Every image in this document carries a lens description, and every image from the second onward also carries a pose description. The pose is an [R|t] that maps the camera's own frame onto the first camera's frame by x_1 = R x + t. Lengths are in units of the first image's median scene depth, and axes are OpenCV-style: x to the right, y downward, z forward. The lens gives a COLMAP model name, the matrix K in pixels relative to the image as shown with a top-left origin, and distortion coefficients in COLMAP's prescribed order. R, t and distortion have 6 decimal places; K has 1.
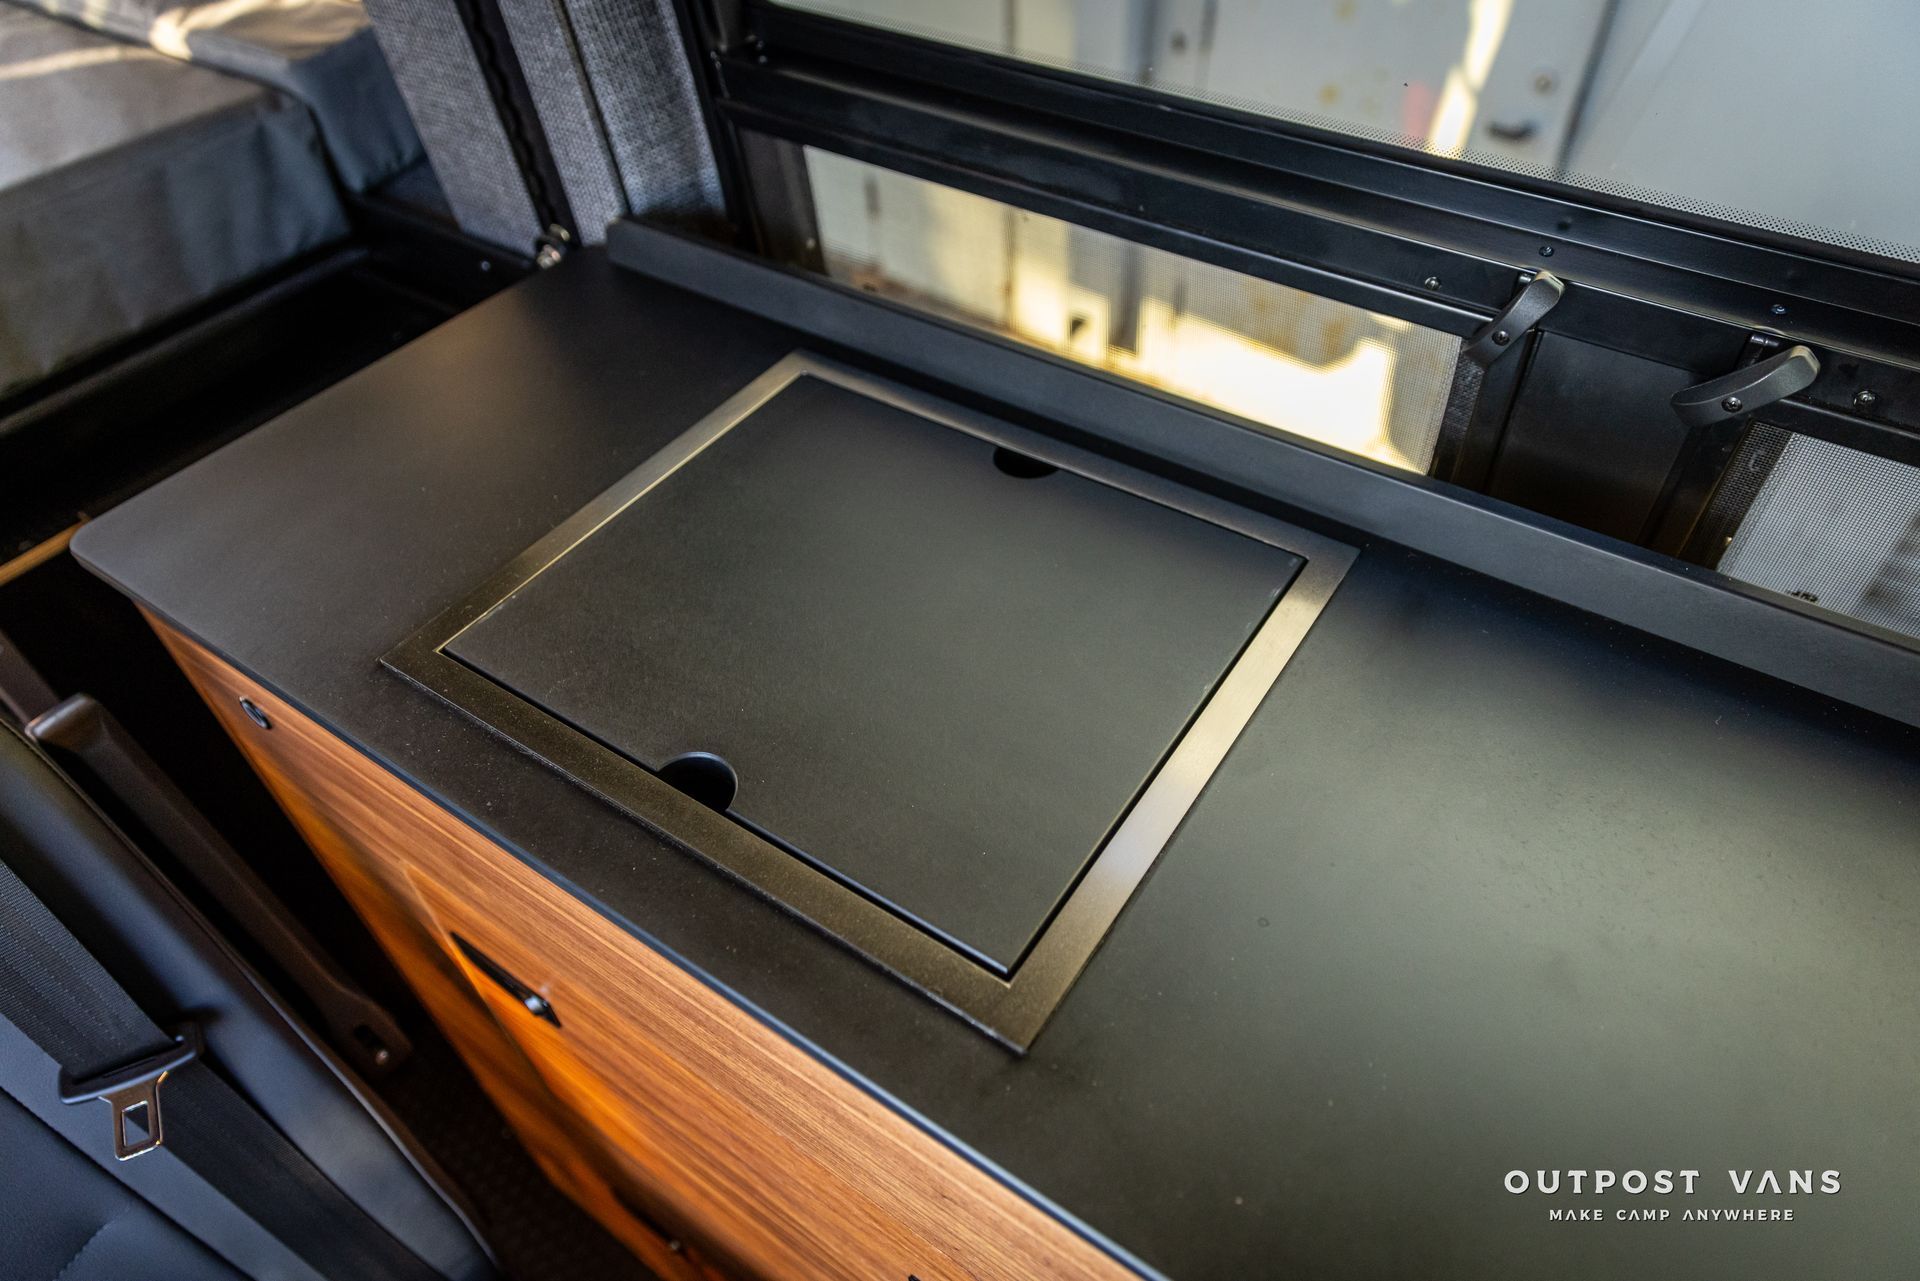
lens RADIAL K [[1229.8, 0, 960.0], [0, 1229.8, 640.5], [0, 0, 1]] dist [0.002661, 0.001104]
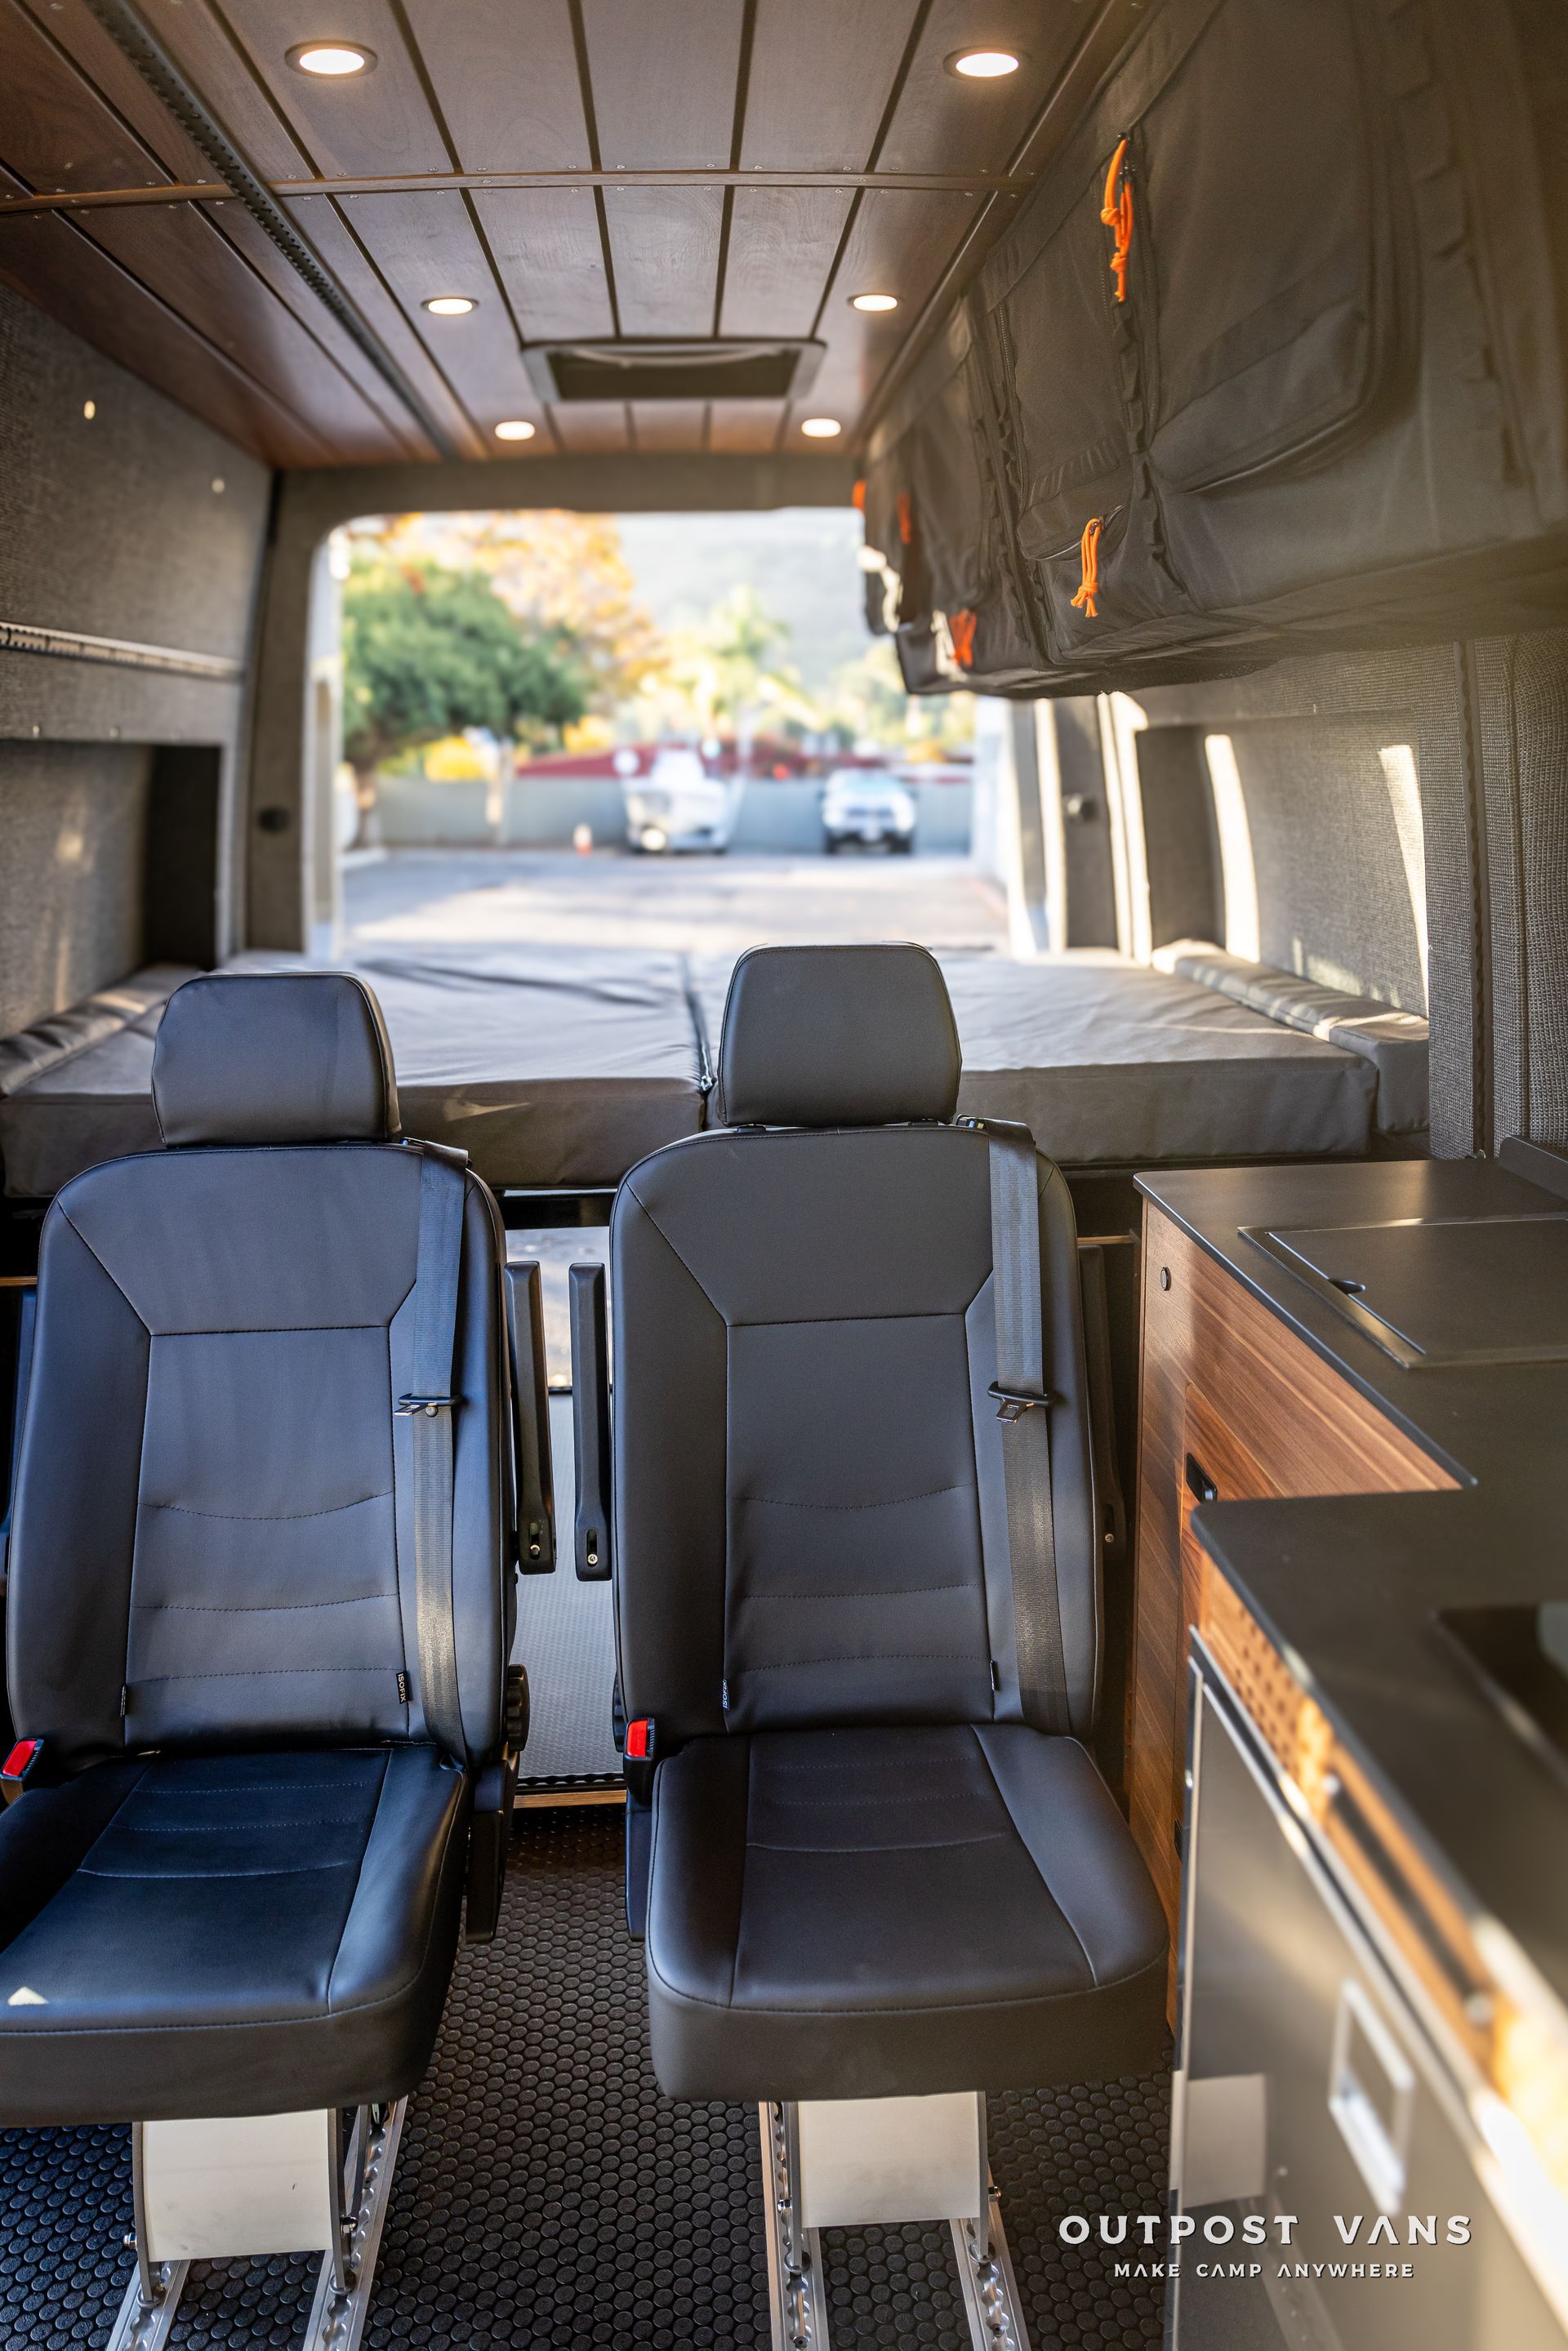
lens RADIAL K [[1637.1, 0, 784.0], [0, 1637.1, 1175.5], [0, 0, 1]] dist [0.003187, 0.000035]
pose [[0.611163, 0.210392, -0.763030, 0.780038], [-0.561467, 0.794723, -0.230587, 0.716573], [0.557883, 0.569343, 0.603834, -0.743797]]
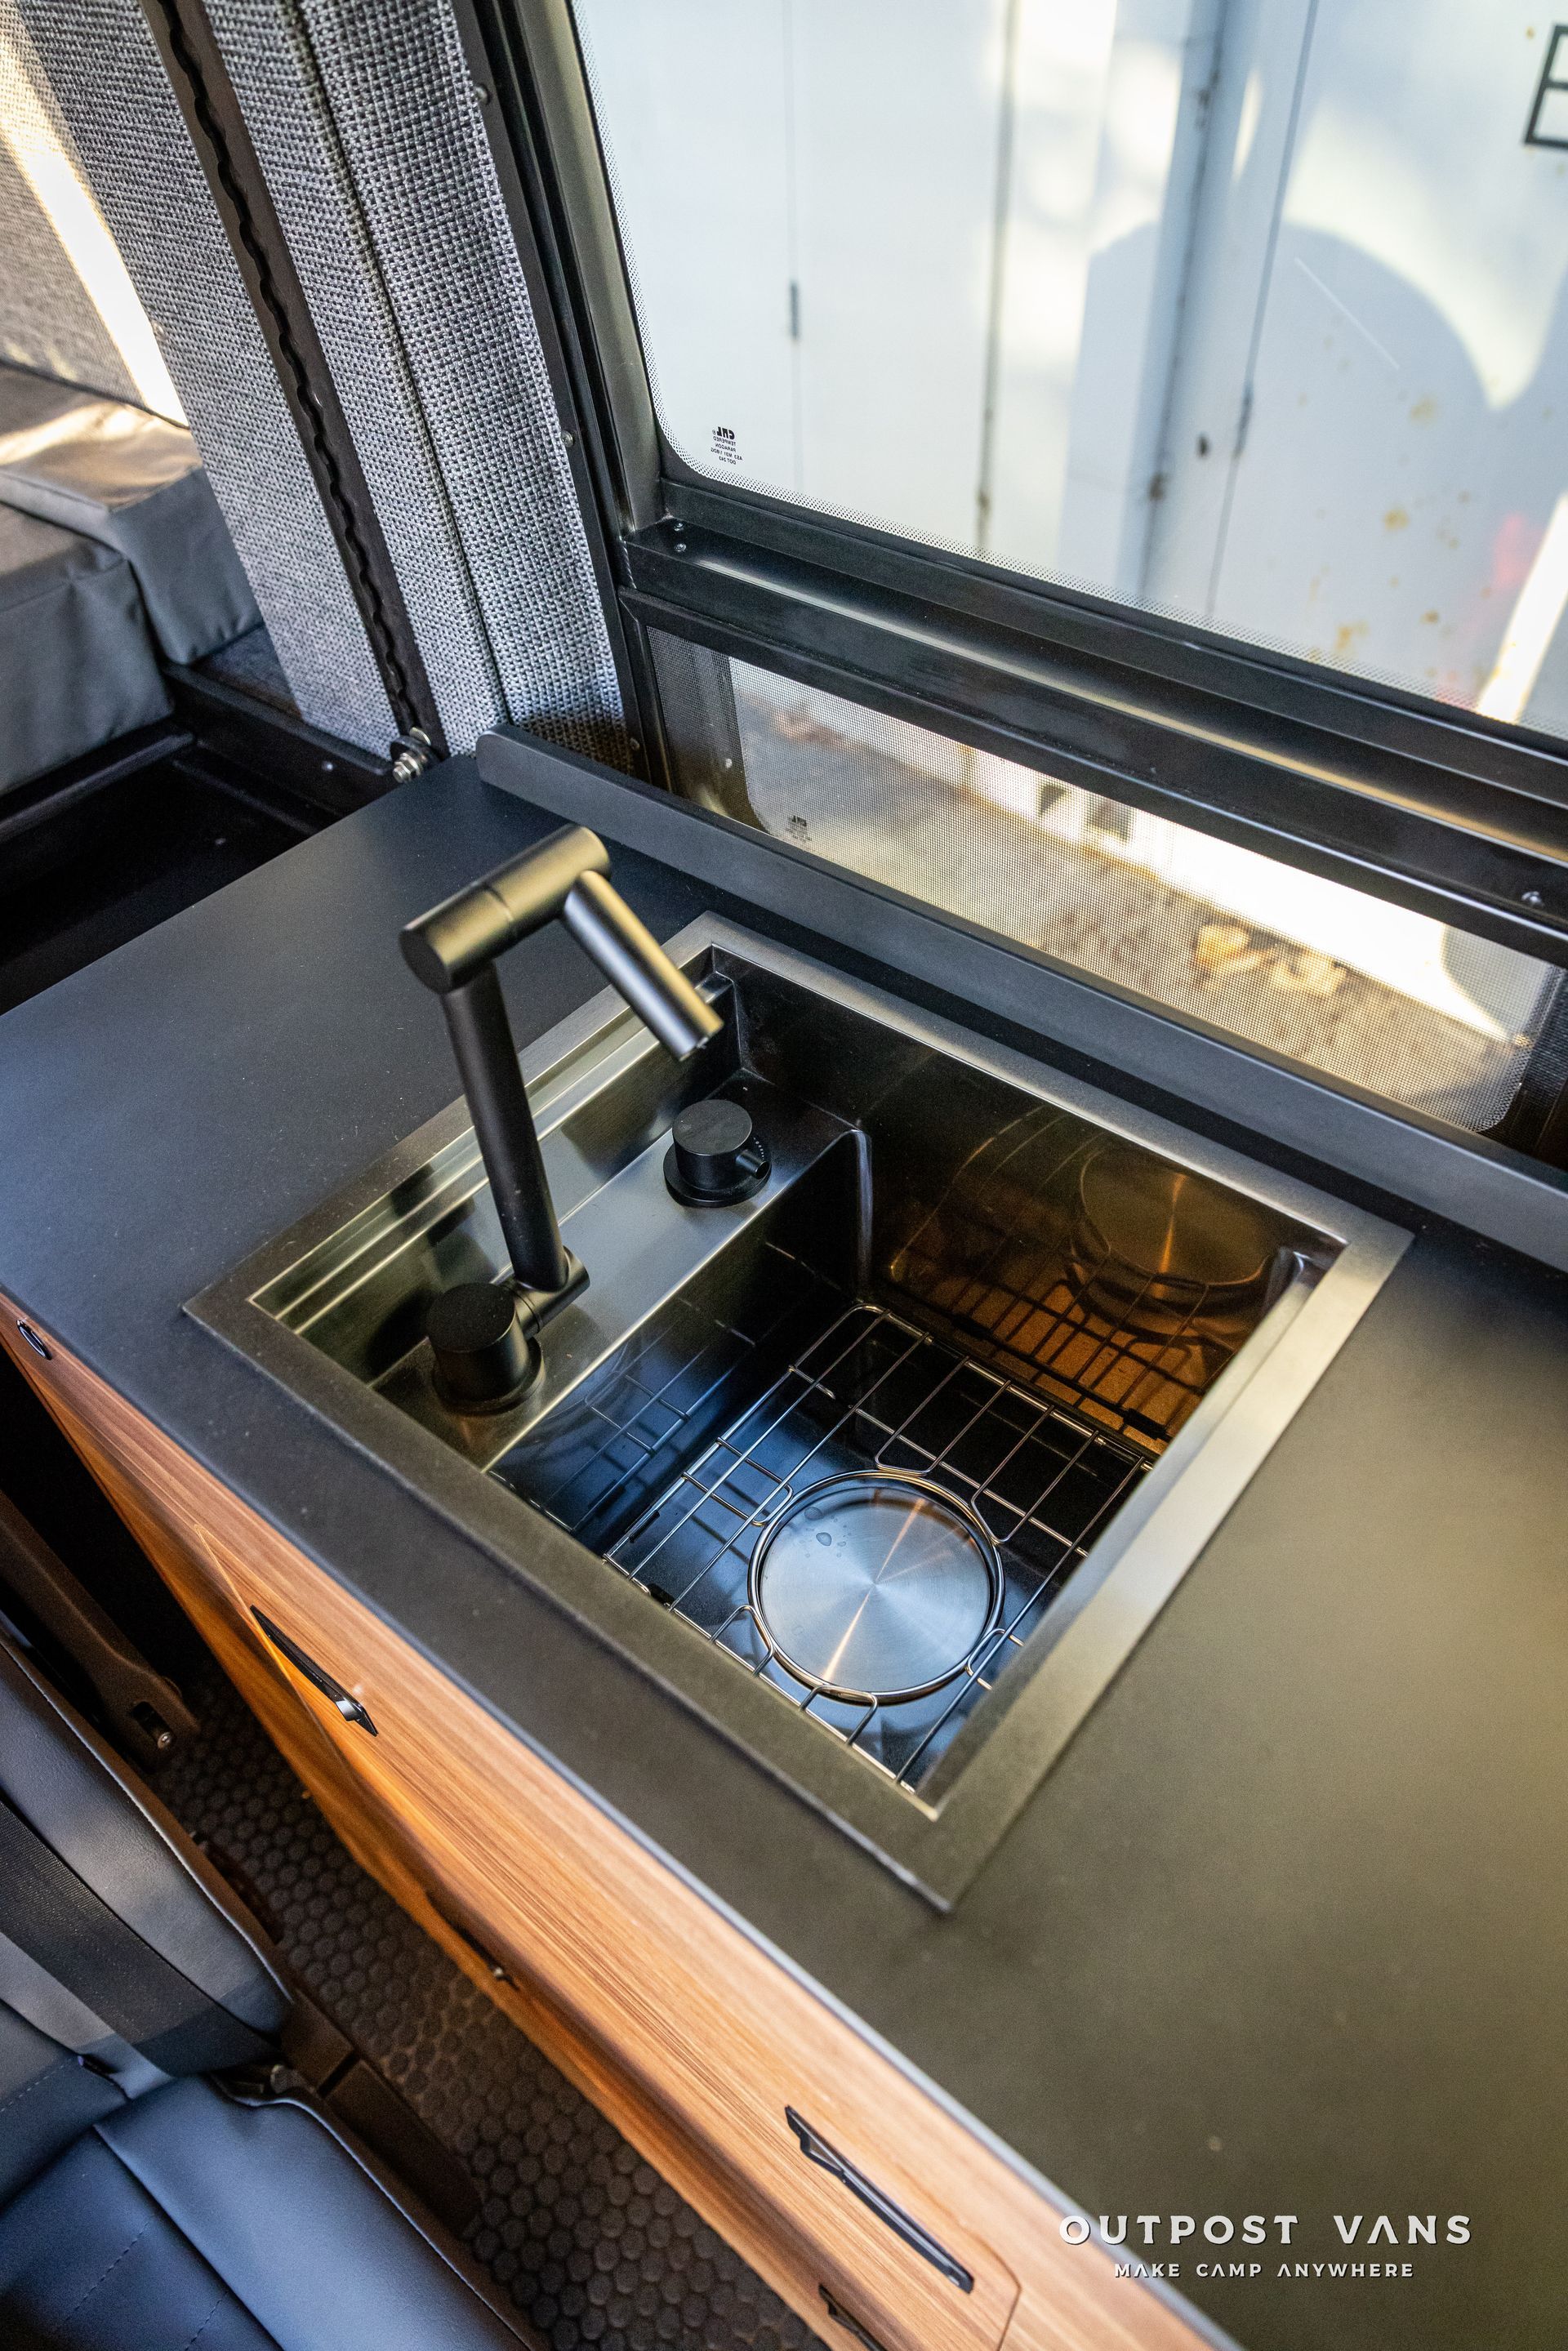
lens RADIAL K [[1524.5, 0, 776.9], [0, 1524.5, 1181.3], [0, 0, 1]] dist [0.001307, -0.002214]
pose [[0.996267, 0.054001, -0.067350, -0.009902], [-0.052799, 0.998415, 0.019500, -0.082975], [0.068296, -0.015871, 0.997539, 0.011393]]
